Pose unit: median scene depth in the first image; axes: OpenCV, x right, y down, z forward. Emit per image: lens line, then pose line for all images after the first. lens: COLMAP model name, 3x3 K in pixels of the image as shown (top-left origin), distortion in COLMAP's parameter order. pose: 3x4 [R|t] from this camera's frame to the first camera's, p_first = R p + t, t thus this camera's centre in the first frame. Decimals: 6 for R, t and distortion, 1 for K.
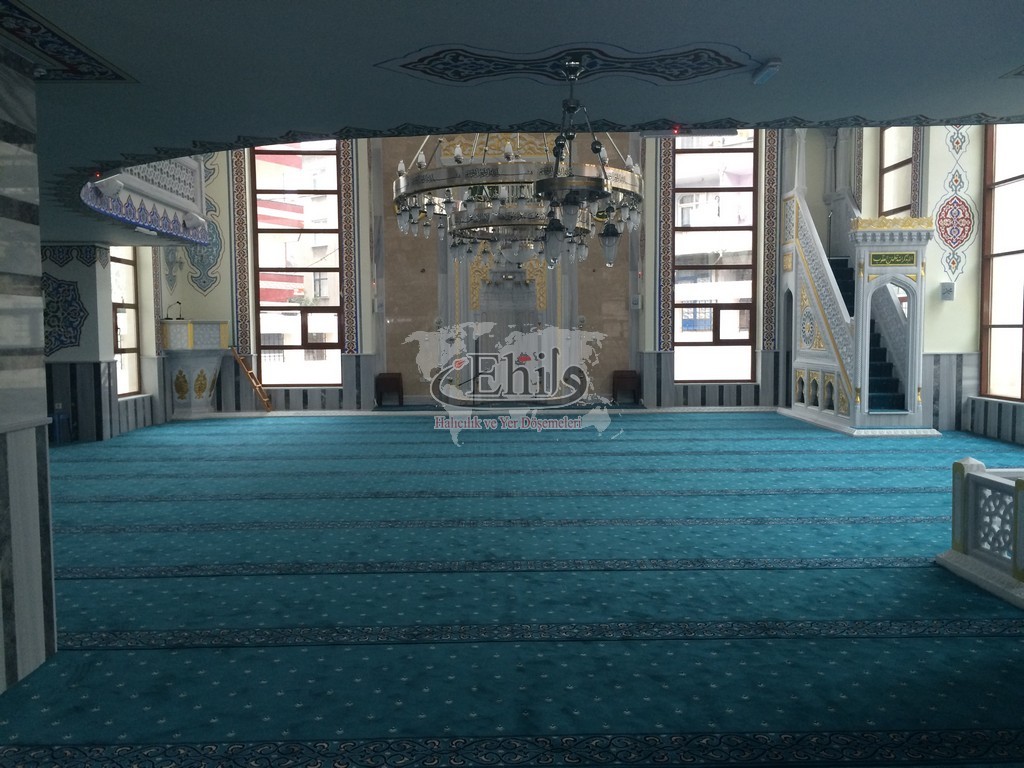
lens RADIAL K [[863.4, 0, 515.2], [0, 863.4, 408.3], [0, 0, 1]] dist [0.077947, -0.103725]
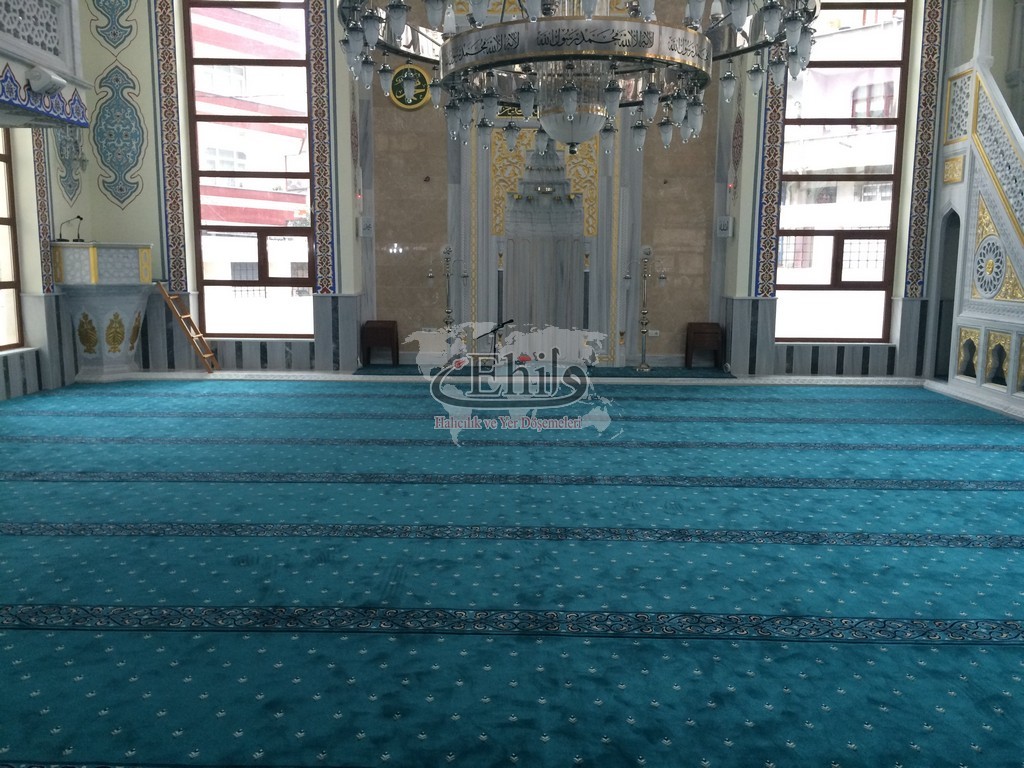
lens RADIAL K [[863.4, 0, 524.2], [0, 863.4, 395.6], [0, 0, 1]] dist [0.077947, -0.103725]
pose [[0.999584, 0.018669, -0.021966, -0.006560], [-0.017229, 0.997799, 0.064026, -0.027761], [0.023113, -0.063621, 0.997706, 0.279569]]
